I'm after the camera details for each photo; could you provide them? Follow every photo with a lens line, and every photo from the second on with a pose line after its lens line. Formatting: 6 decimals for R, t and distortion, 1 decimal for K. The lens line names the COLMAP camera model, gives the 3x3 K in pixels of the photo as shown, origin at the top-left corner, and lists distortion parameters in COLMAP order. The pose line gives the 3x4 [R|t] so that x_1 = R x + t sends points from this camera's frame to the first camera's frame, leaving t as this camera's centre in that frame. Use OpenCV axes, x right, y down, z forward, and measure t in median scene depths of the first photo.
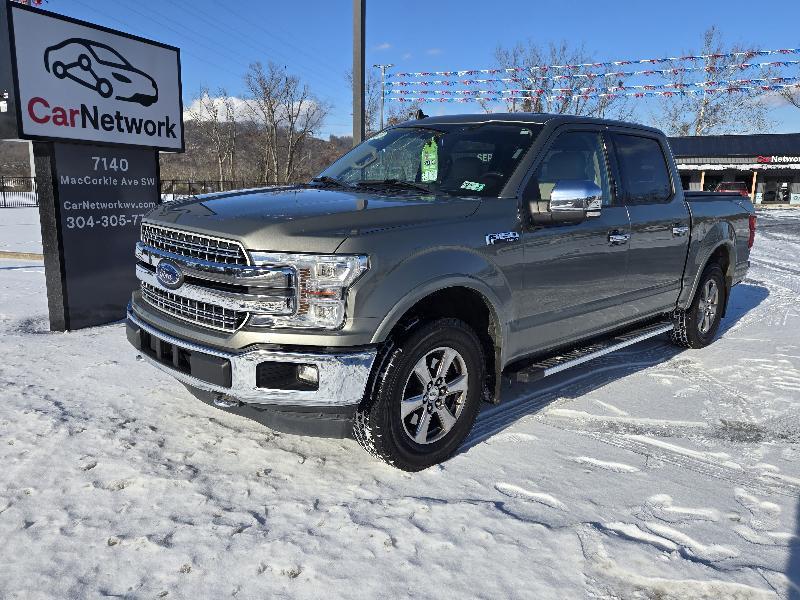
lens RADIAL K [[619.7, 0, 404.1], [0, 619.7, 307.6], [0, 0, 1]] dist [0.029204, 0.005803]
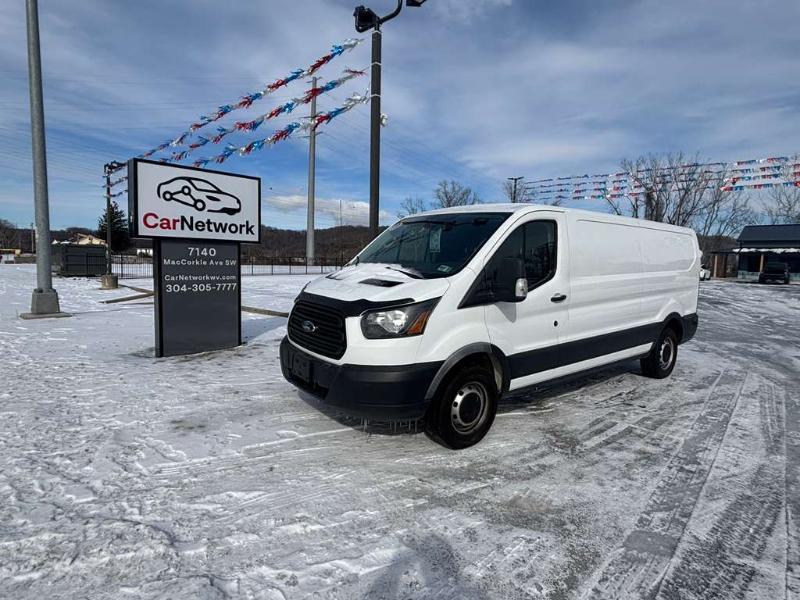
lens RADIAL K [[441.7, 0, 400.0], [0, 441.7, 300.0], [0, 0, 1]] dist [0.000068, -0.000359]
pose [[0.941129, 0.035167, -0.336214, 0.378063], [-0.071344, 0.992835, -0.095859, -0.039441], [0.330434, 0.114202, 0.936894, 0.141509]]
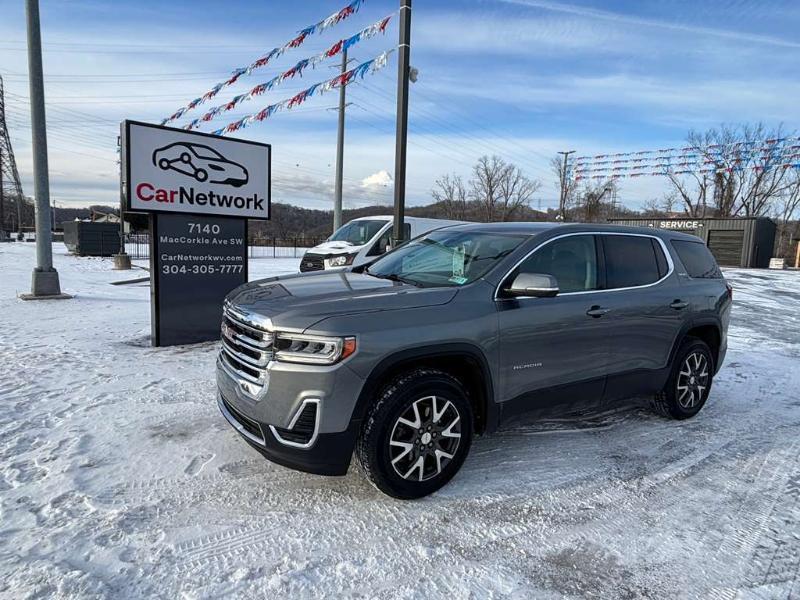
lens RADIAL K [[475.7, 0, 400.0], [0, 475.7, 300.0], [0, 0, 1]] dist [0.001565, -0.002323]
pose [[0.914552, 0.064068, -0.399361, 0.360105], [-0.096750, 0.993363, -0.062199, -0.050268], [0.392726, 0.095523, 0.914681, 0.226332]]
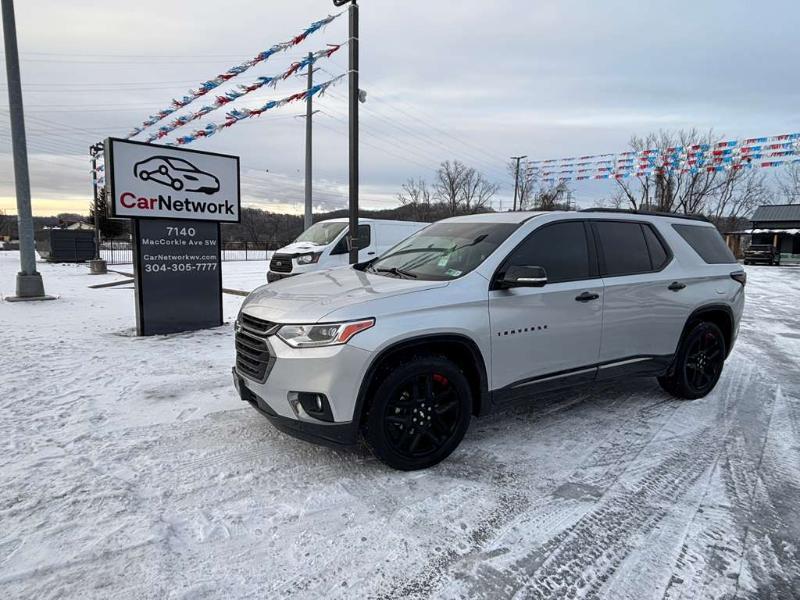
lens RADIAL K [[458.3, 0, 400.0], [0, 458.3, 300.0], [0, 0, 1]] dist [-0.000819, -0.002479]
pose [[0.938894, 0.038930, -0.341998, 0.451162], [-0.065409, 0.995658, -0.066232, -0.018863], [0.337935, 0.084555, 0.937364, 0.123663]]
